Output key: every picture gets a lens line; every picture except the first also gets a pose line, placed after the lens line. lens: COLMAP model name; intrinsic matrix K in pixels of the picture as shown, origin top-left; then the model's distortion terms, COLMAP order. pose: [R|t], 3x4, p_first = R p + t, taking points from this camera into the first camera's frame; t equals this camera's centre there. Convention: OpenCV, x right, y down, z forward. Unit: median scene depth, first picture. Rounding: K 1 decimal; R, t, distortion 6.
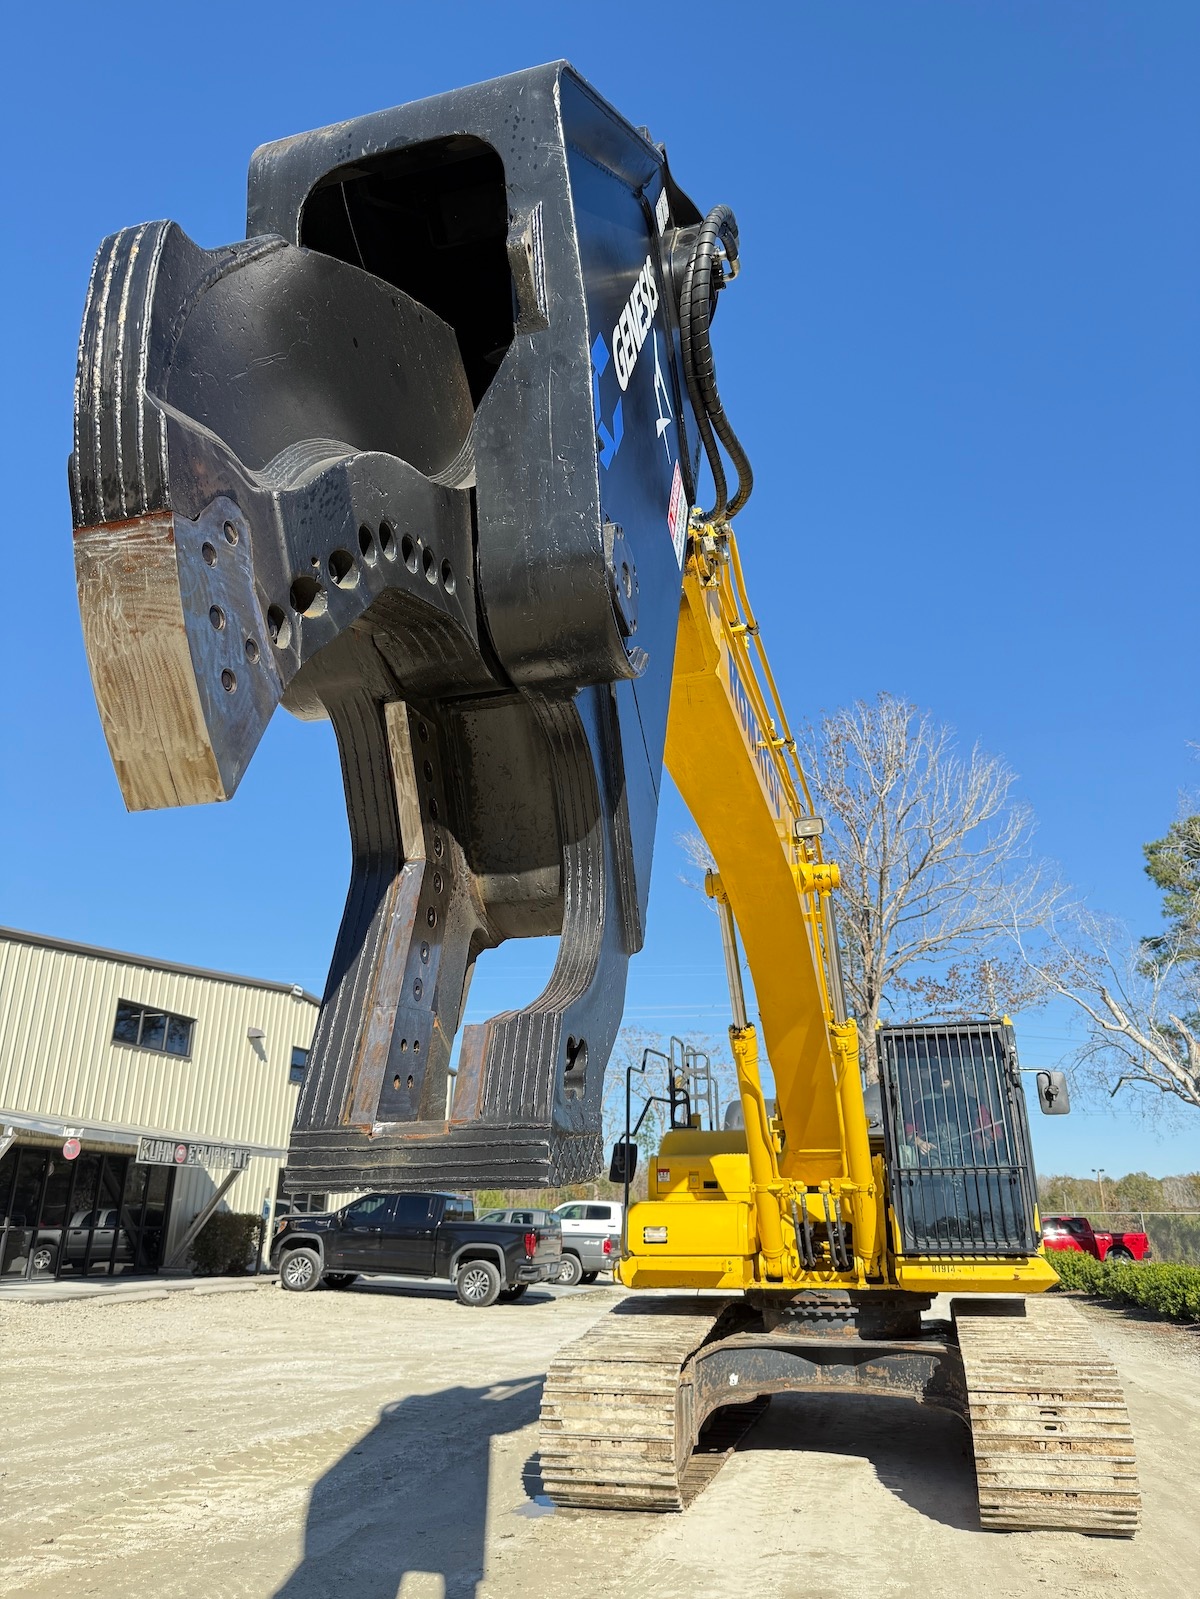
lens RADIAL K [[1133.8, 0, 602.5], [0, 1133.8, 798.3], [0, 0, 1]] dist [0.018202, -0.023614]
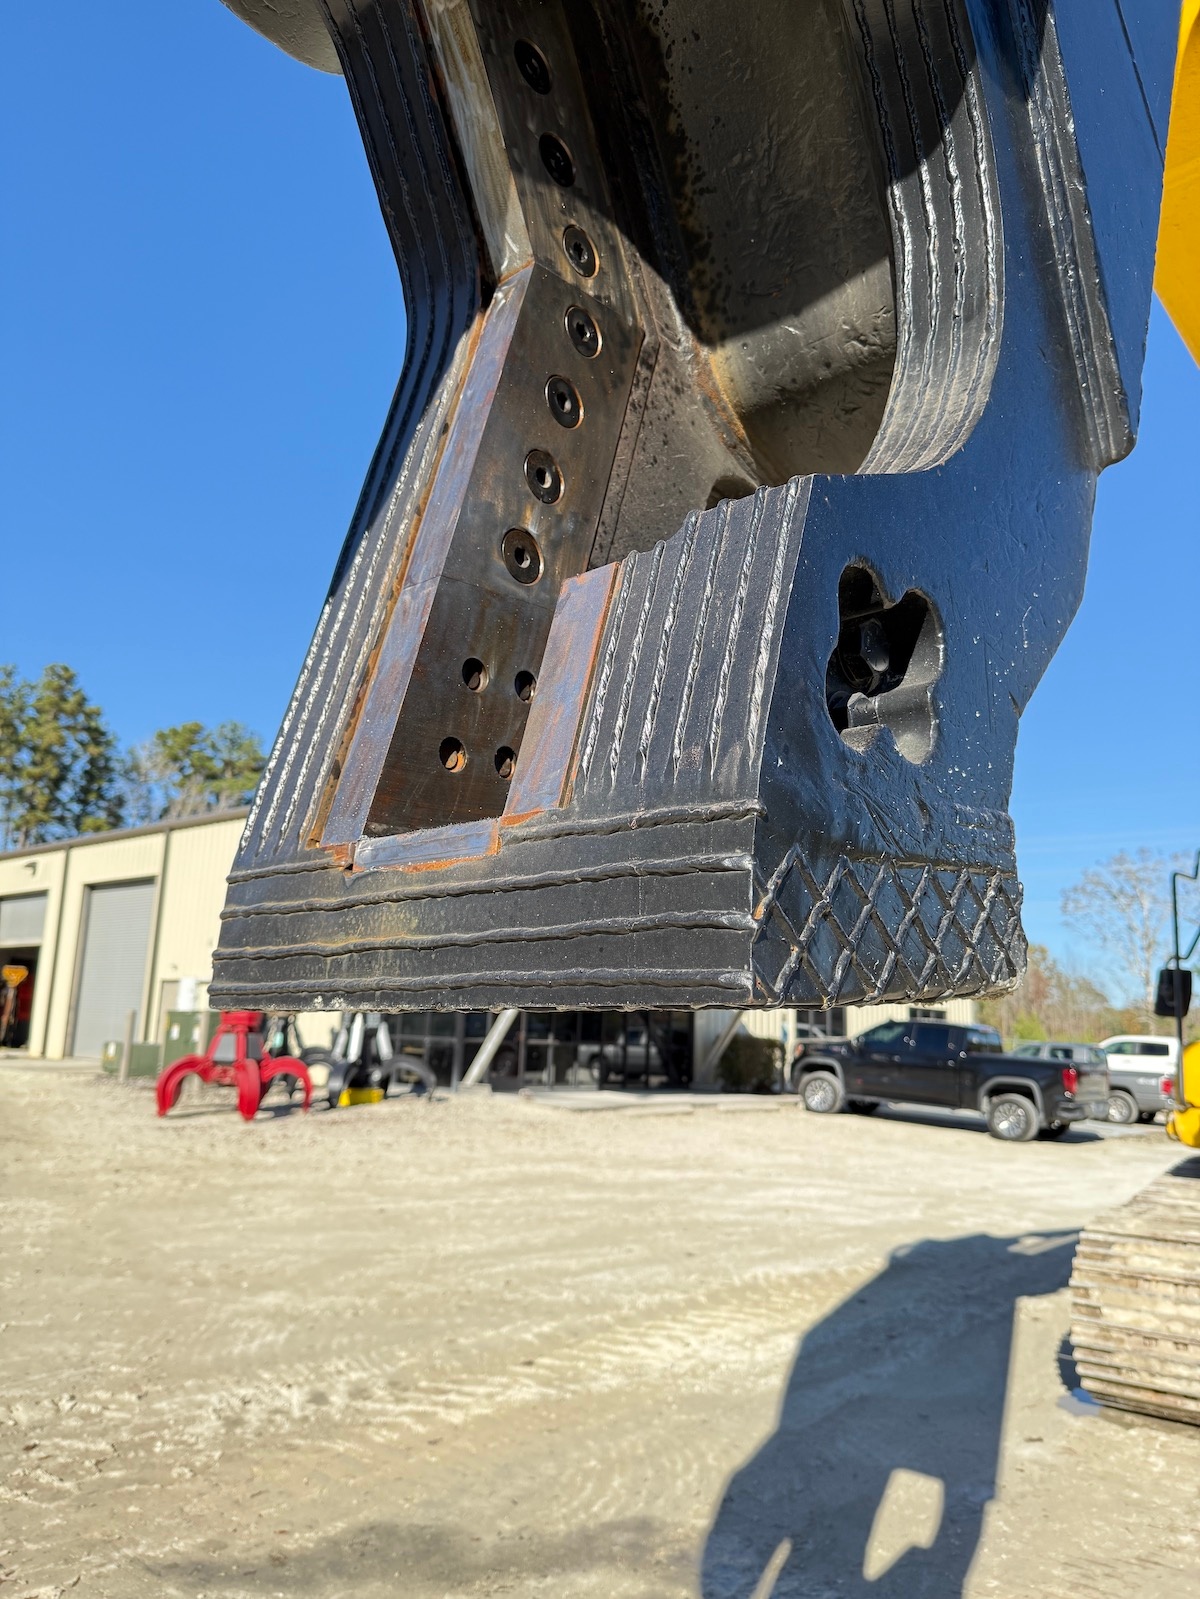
lens RADIAL K [[1136.2, 0, 600.2], [0, 1136.2, 803.7], [0, 0, 1]] dist [0.066728, -0.098653]
pose [[0.901697, -0.060516, -0.428112, 0.013320], [0.122409, 0.985376, 0.118530, 0.075423], [0.414679, -0.159283, 0.895919, 0.220451]]
